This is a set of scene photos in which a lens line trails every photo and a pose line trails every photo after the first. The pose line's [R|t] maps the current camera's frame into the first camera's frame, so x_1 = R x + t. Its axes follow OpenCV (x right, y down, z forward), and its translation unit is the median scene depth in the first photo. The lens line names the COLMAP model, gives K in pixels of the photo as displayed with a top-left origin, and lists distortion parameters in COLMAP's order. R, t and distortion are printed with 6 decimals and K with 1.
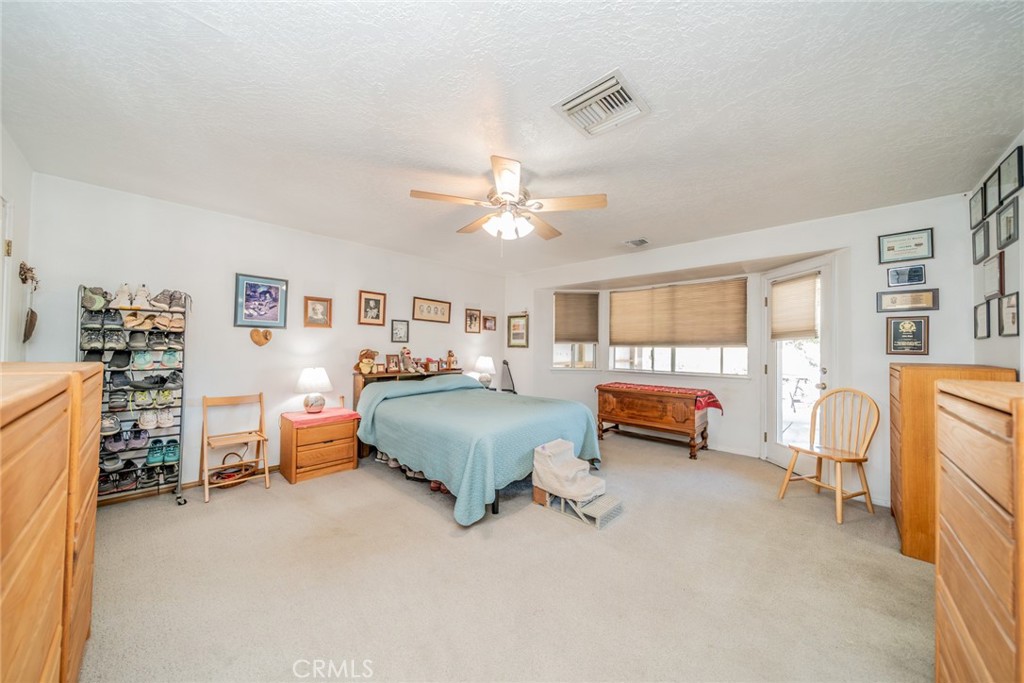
lens RADIAL K [[349.2, 0, 510.5], [0, 349.2, 342.8], [0, 0, 1]] dist [-0.008547, -0.000114]
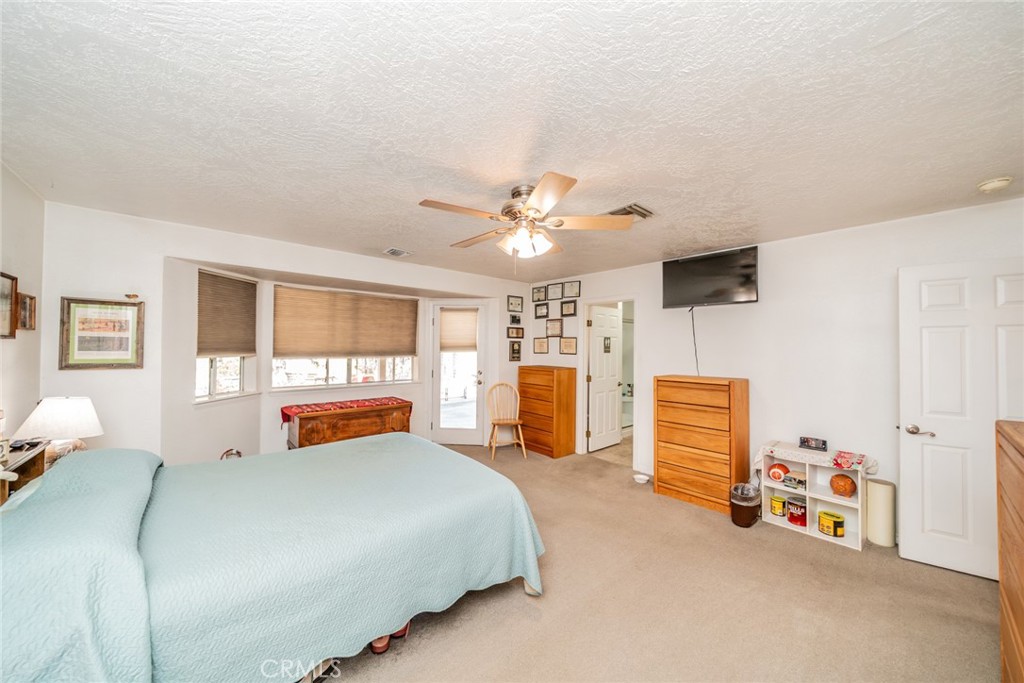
lens RADIAL K [[349.2, 0, 510.5], [0, 349.2, 342.8], [0, 0, 1]] dist [-0.008547, -0.000114]
pose [[0.105960, 0.003802, 0.994363, -0.486005], [-0.020940, 0.999779, -0.001591, -0.039693], [-0.994150, -0.020654, 0.106017, 0.516894]]
